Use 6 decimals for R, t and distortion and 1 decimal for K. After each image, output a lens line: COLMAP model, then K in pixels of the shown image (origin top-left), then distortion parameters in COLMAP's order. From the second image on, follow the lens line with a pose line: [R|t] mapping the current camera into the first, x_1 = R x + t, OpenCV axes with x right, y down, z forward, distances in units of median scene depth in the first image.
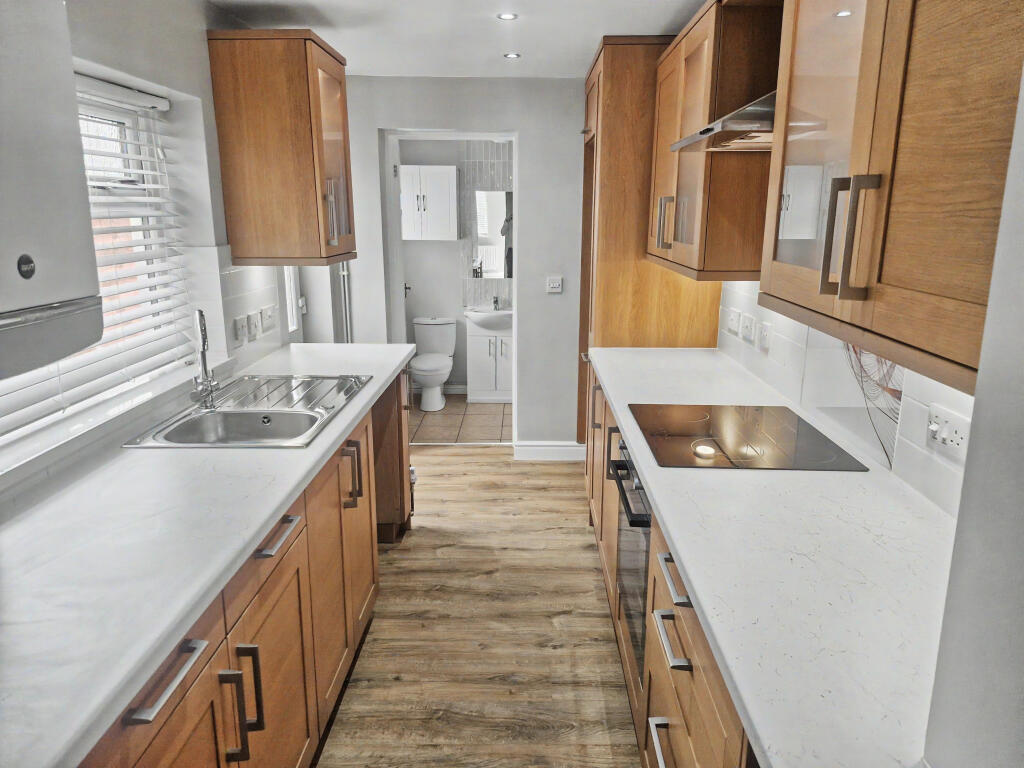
lens RADIAL K [[700.5, 0, 516.2], [0, 700.5, 376.5], [0, 0, 1]] dist [0.009137, -0.003110]
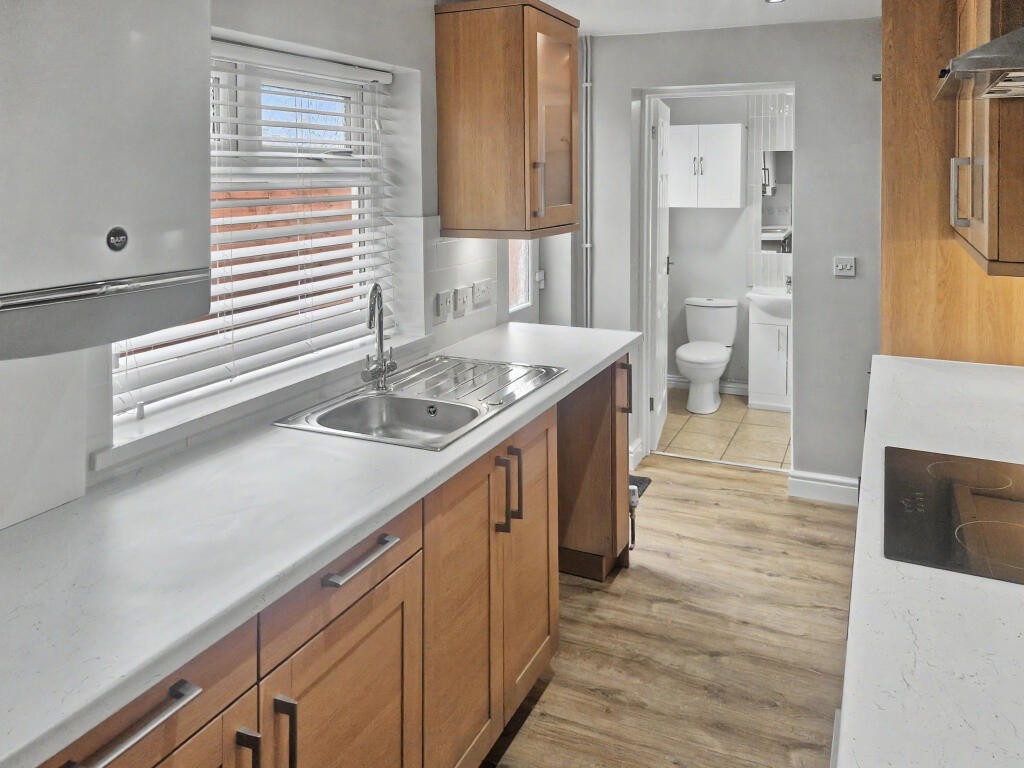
lens RADIAL K [[786.3, 0, 504.6], [0, 786.3, 208.4], [0, 0, 1]] dist [0.022628, -0.004028]
pose [[0.909987, 0.006502, -0.414587, 0.113998], [-0.085036, 0.981550, -0.171253, -0.021045], [0.405824, 0.191093, 0.893751, 0.081135]]
